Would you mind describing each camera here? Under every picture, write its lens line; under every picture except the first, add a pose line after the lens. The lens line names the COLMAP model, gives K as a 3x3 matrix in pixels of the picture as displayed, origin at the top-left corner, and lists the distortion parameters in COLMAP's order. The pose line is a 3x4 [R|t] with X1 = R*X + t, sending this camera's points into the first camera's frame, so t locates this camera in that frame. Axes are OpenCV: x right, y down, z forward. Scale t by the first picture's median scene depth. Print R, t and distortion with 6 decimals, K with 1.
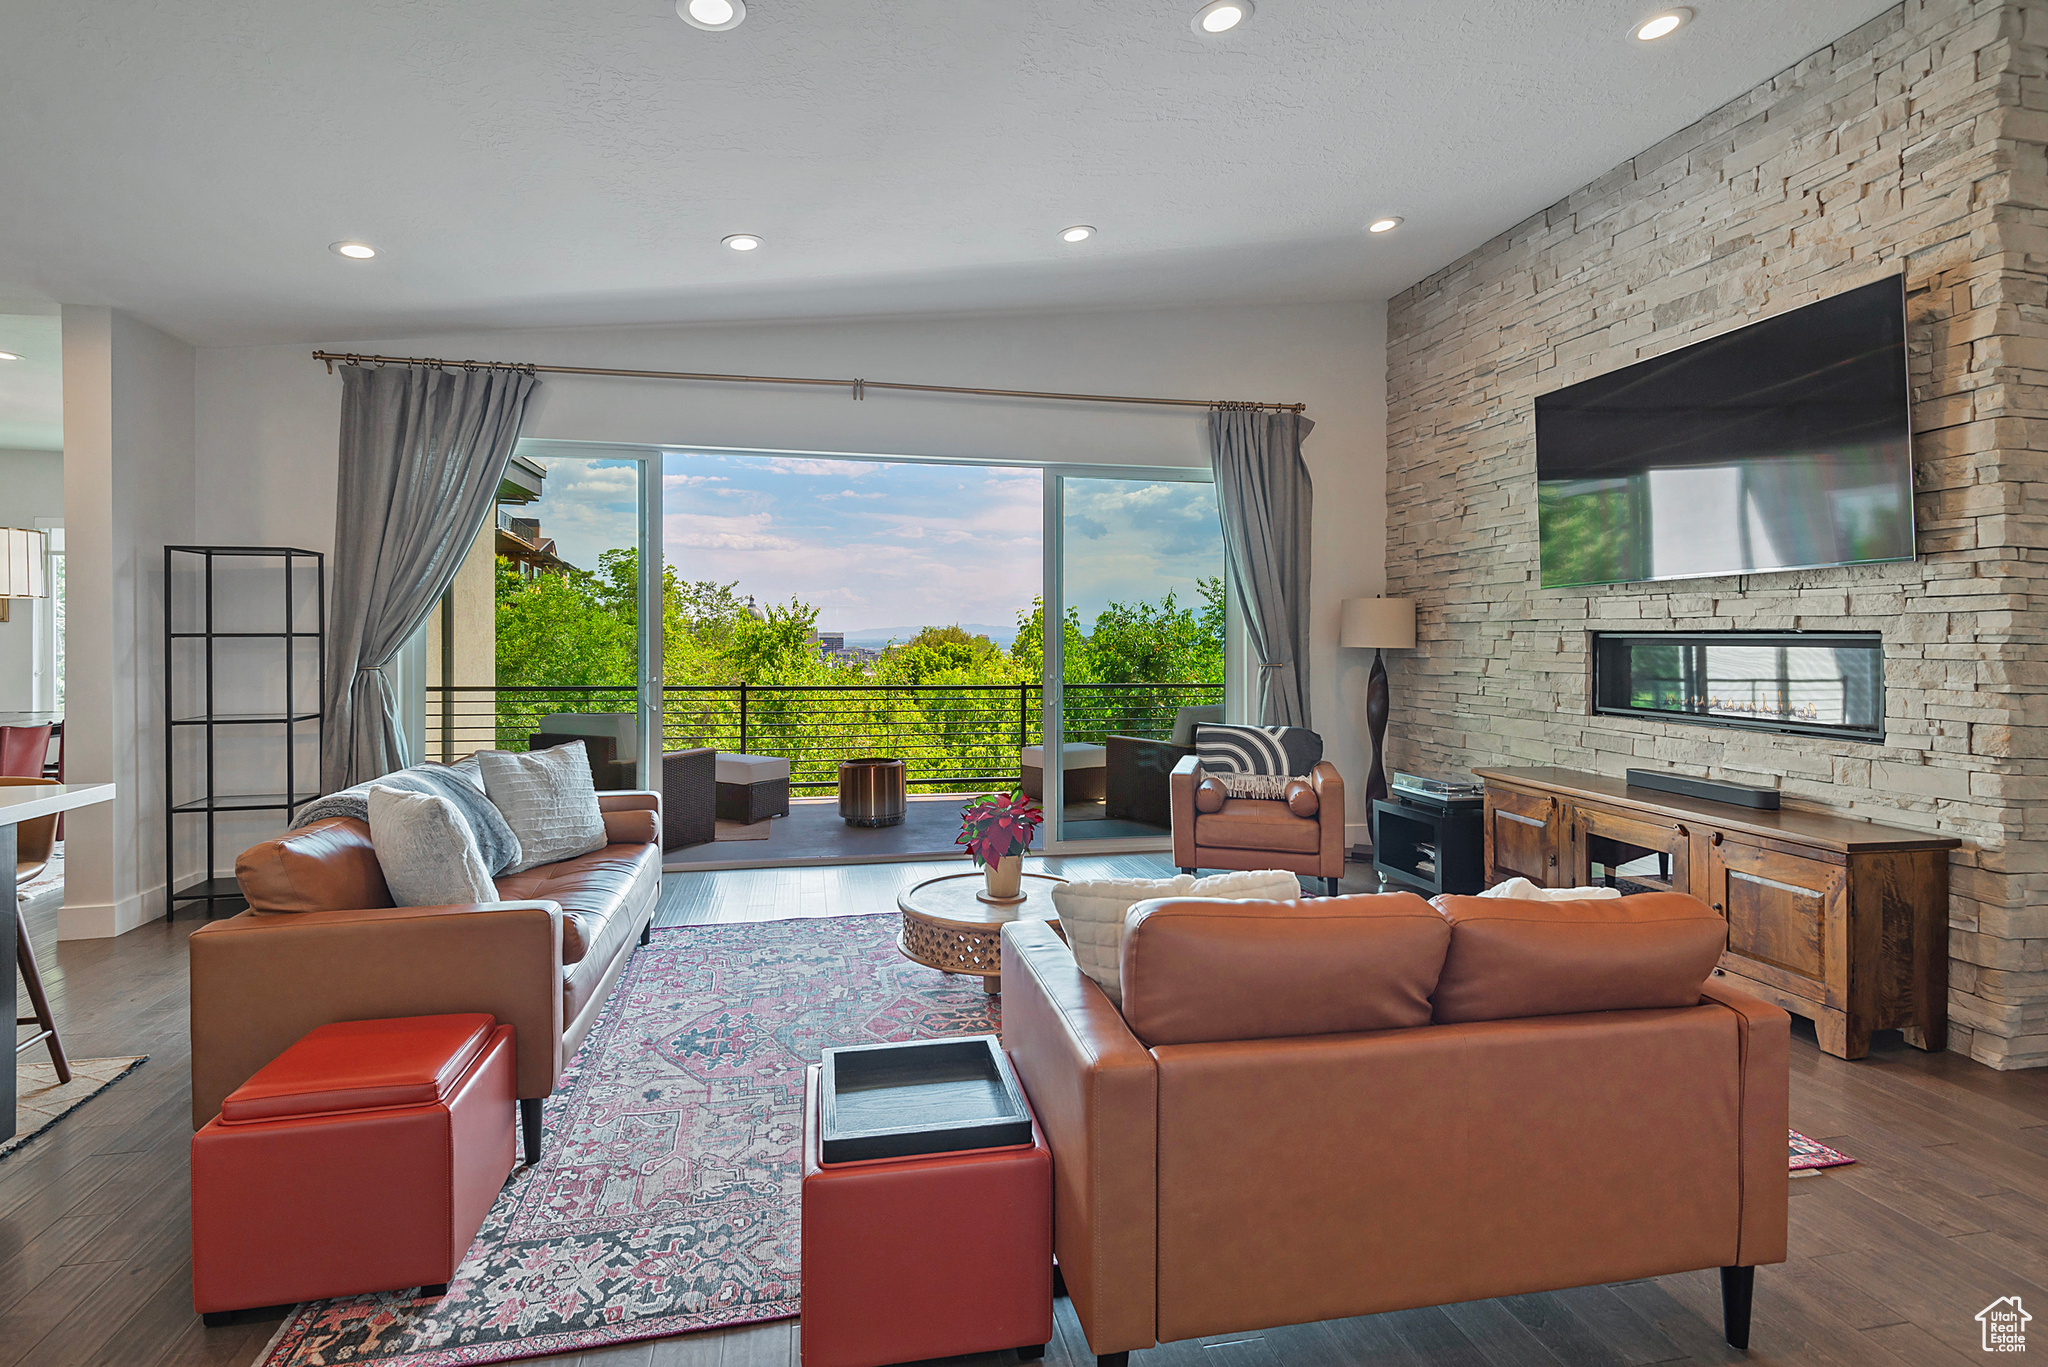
lens RADIAL K [[971.7, 0, 1031.5], [0, 971.7, 629.0], [0, 0, 1]] dist [0.030069, -0.016028]
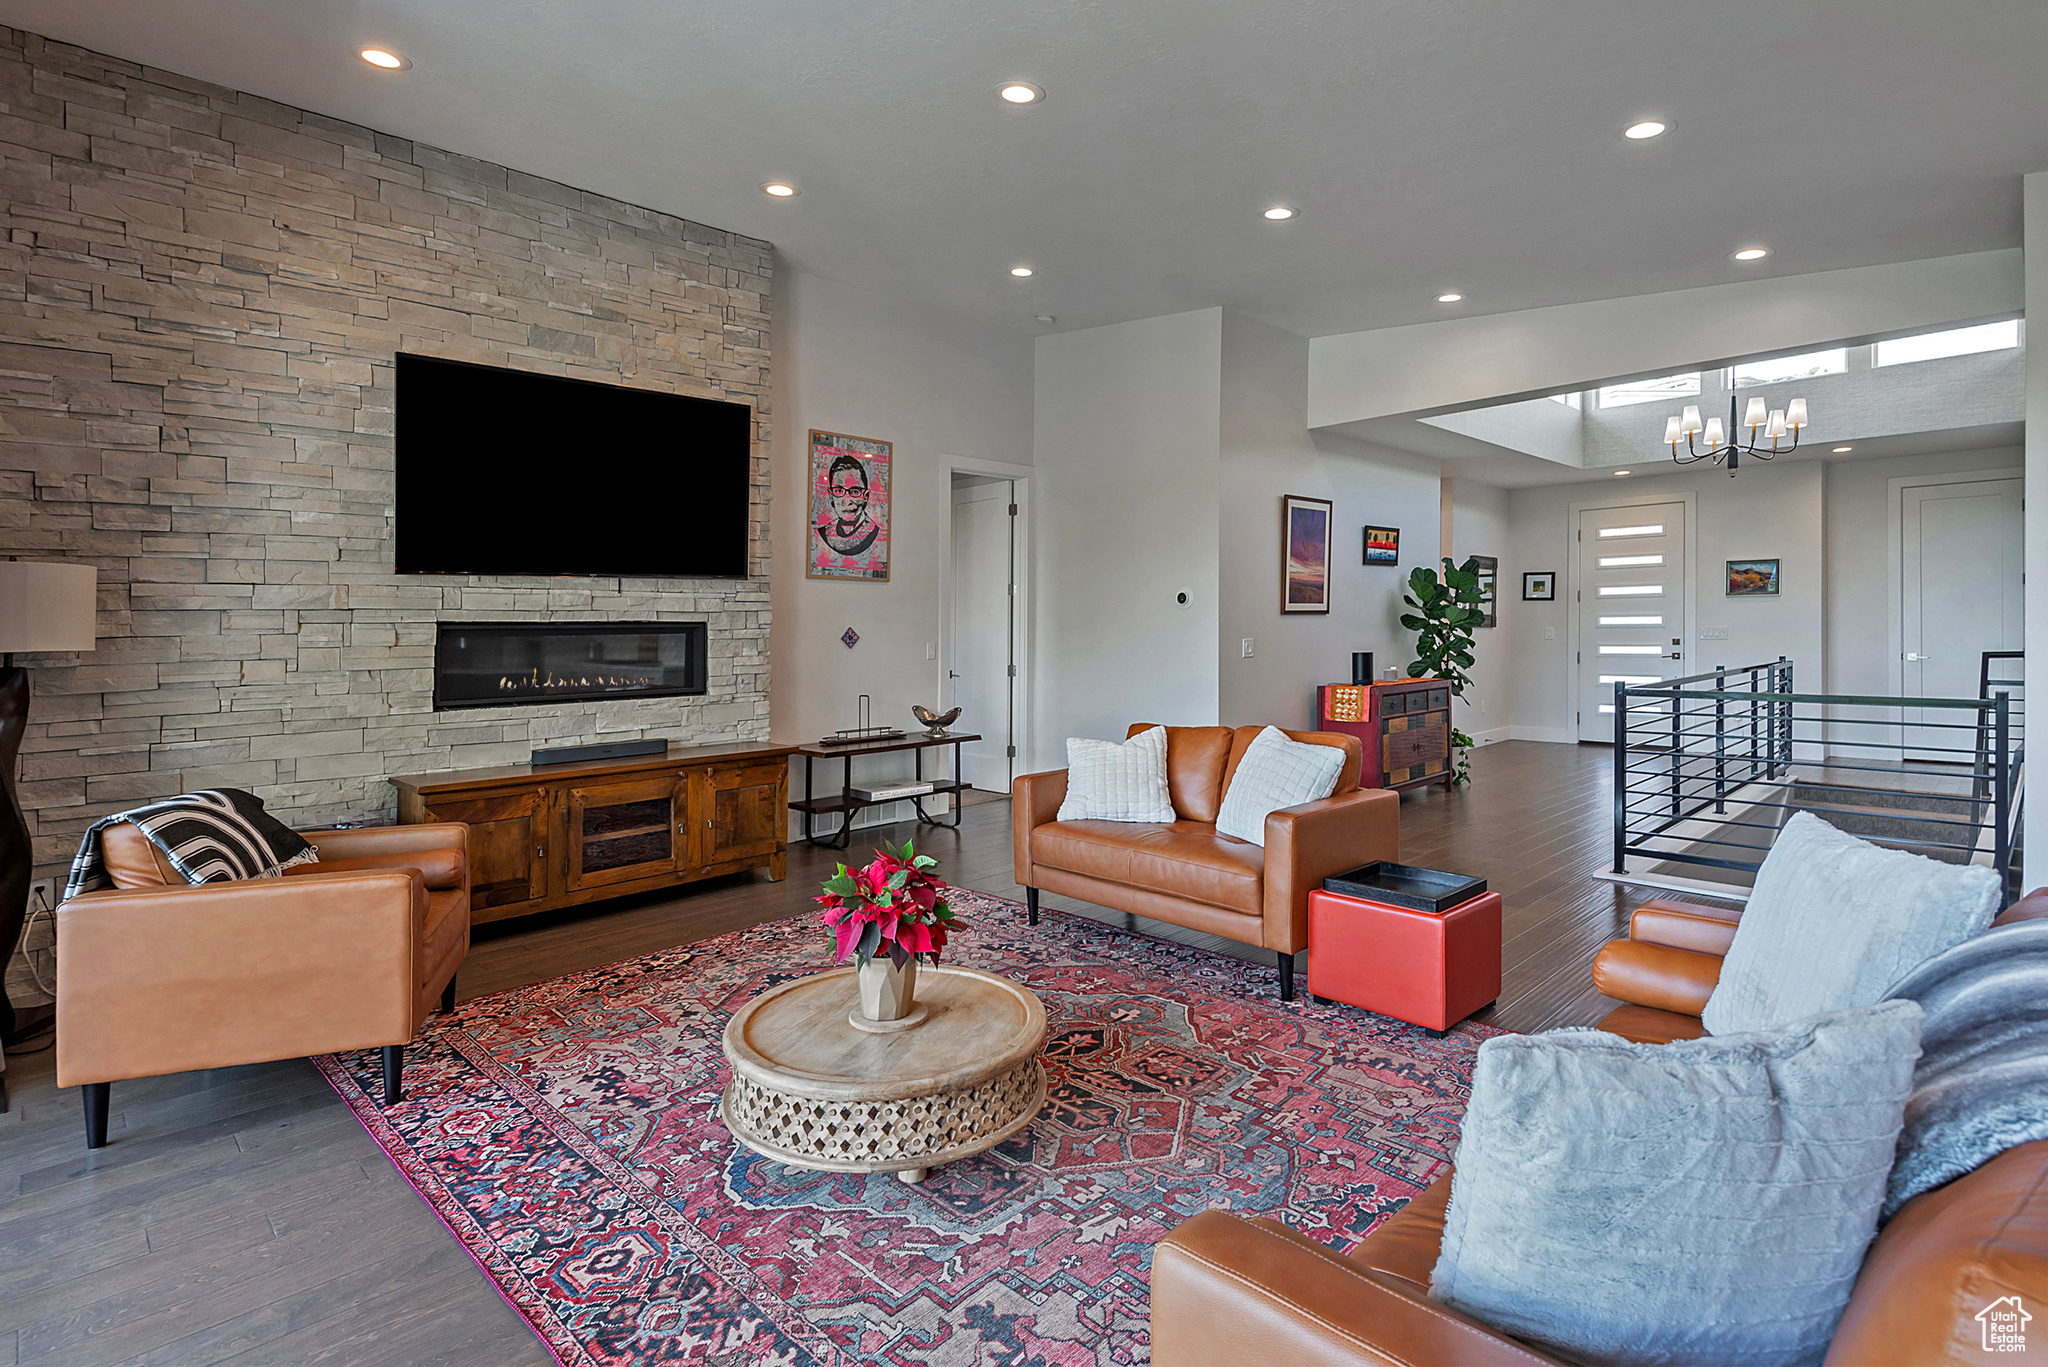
lens RADIAL K [[971.7, 0, 959.8], [0, 971.7, 630.8], [0, 0, 1]] dist [0.030069, -0.016028]
pose [[-0.483330, 0.001553, 0.875437, -0.502066], [0.003838, 0.999993, 0.000345, 0.011729], [-0.875430, 0.003527, -0.483332, 1.017399]]
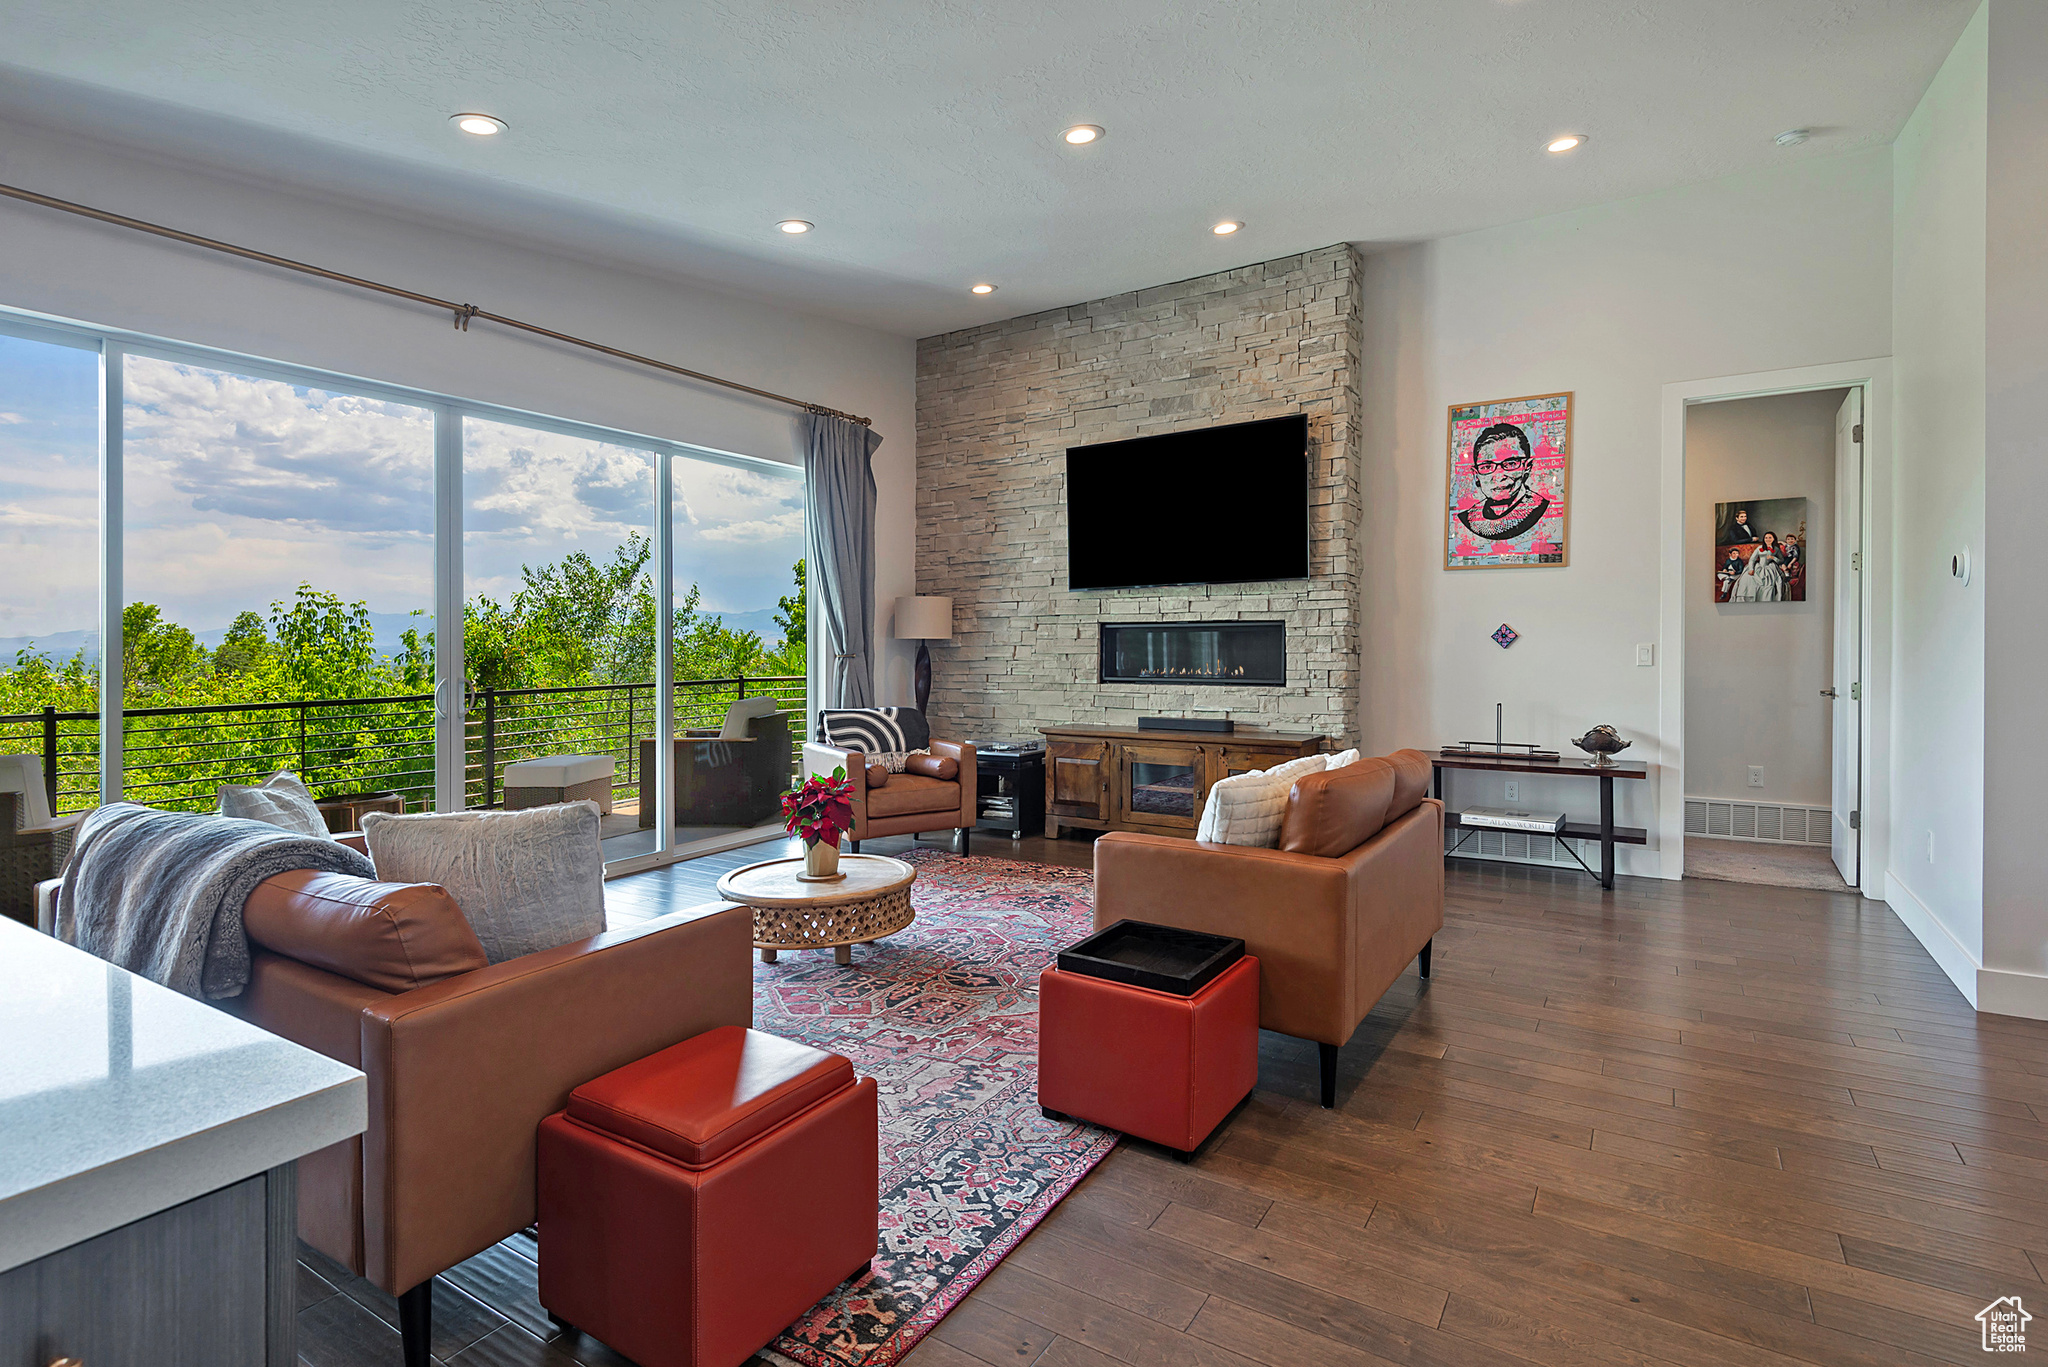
lens RADIAL K [[971.7, 0, 1071.3], [0, 971.7, 669.1], [0, 0, 1]] dist [0.030069, -0.016028]
pose [[0.692487, -0.035610, 0.720551, -0.464550], [0.008273, 0.999107, 0.041426, 0.010021], [-0.721383, -0.022726, 0.692163, 0.070288]]
